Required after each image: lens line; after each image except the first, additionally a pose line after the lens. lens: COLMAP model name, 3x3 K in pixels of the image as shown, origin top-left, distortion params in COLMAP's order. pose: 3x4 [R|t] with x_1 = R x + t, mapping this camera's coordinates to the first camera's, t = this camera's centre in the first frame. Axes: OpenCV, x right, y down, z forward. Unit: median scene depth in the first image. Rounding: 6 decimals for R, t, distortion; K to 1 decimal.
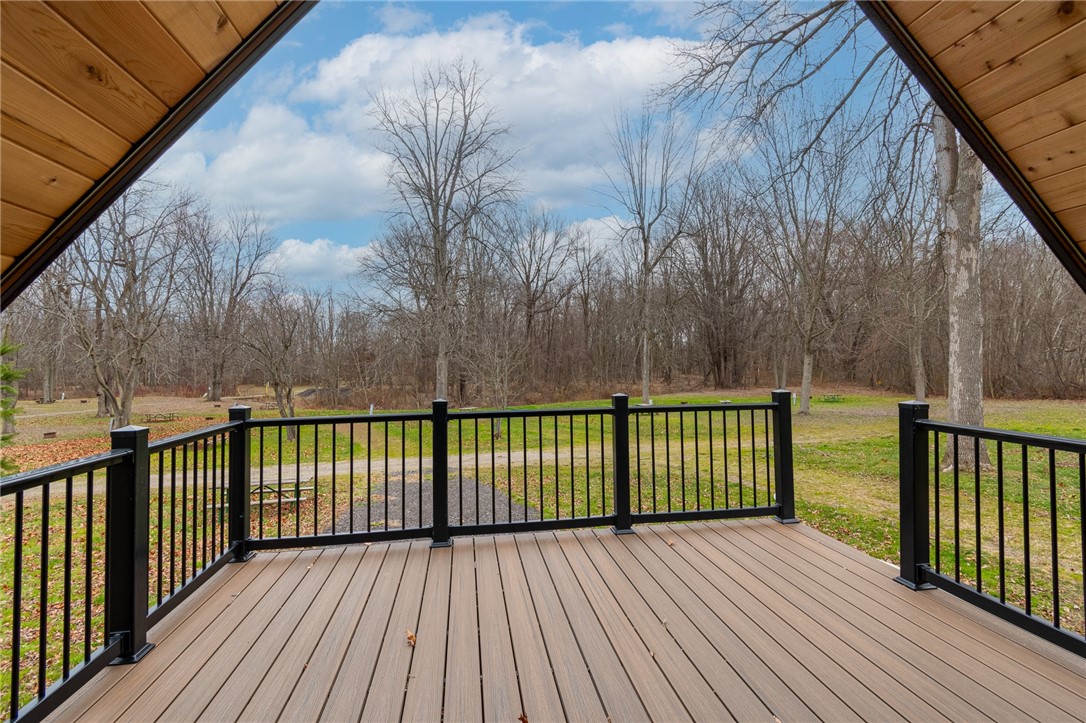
lens RADIAL K [[511.5, 0, 543.0], [0, 511.5, 361.5], [0, 0, 1]] dist [-0.000151, -0.000005]
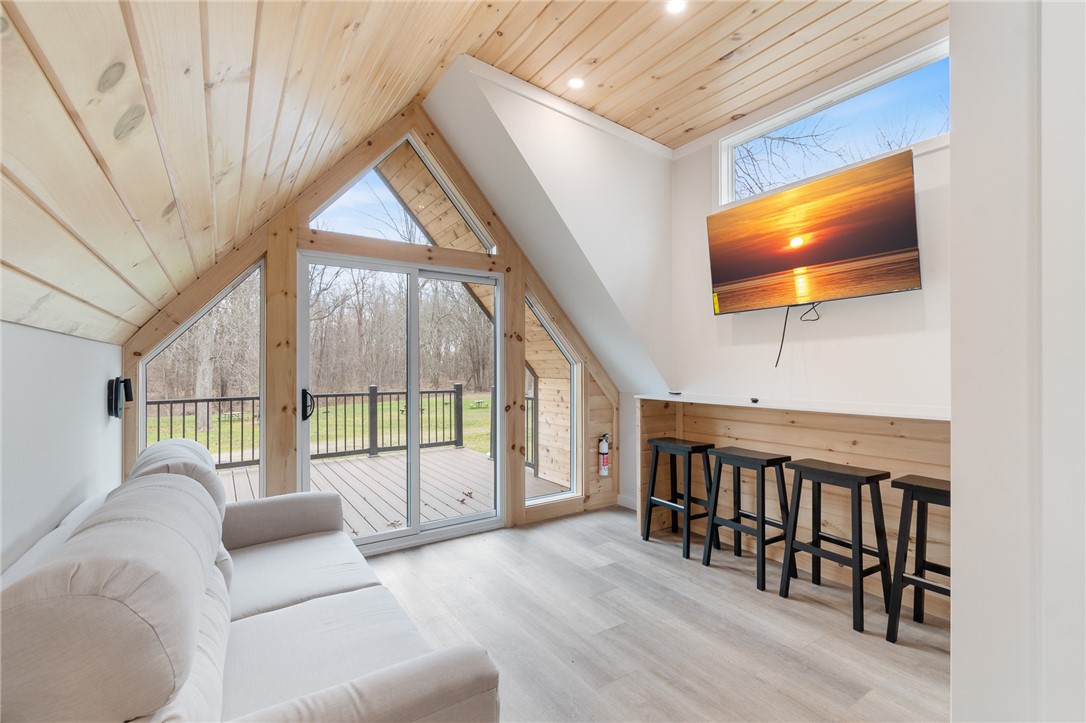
lens RADIAL K [[475.6, 0, 543.0], [0, 475.6, 361.5], [0, 0, 1]] dist [0.002730, 0.000075]
pose [[0.900035, 0.016177, 0.435518, -0.004550], [-0.009664, 0.999806, -0.017164, -0.000241], [-0.435711, 0.011239, 0.900016, -0.071438]]
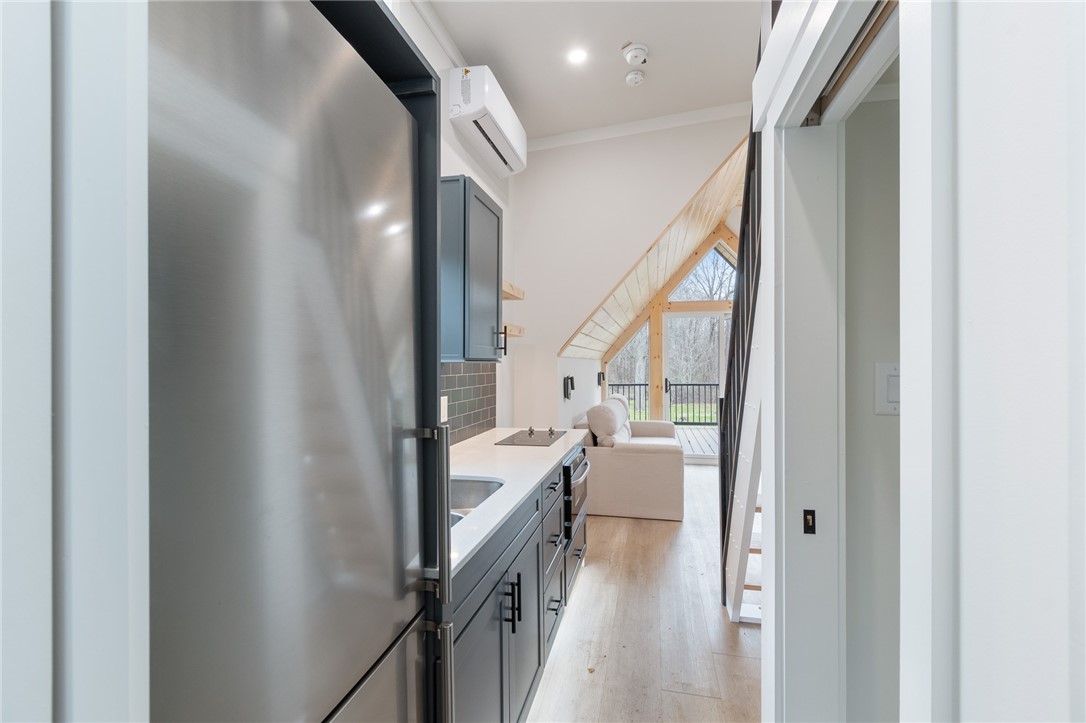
lens RADIAL K [[475.6, 0, 543.0], [0, 475.6, 361.5], [0, 0, 1]] dist [0.002730, 0.000075]
pose [[0.930514, 0.008766, -0.366152, 0.010928], [-0.009154, 0.999958, 0.000676, -0.001775], [0.366142, 0.002723, 0.930555, -0.136698]]
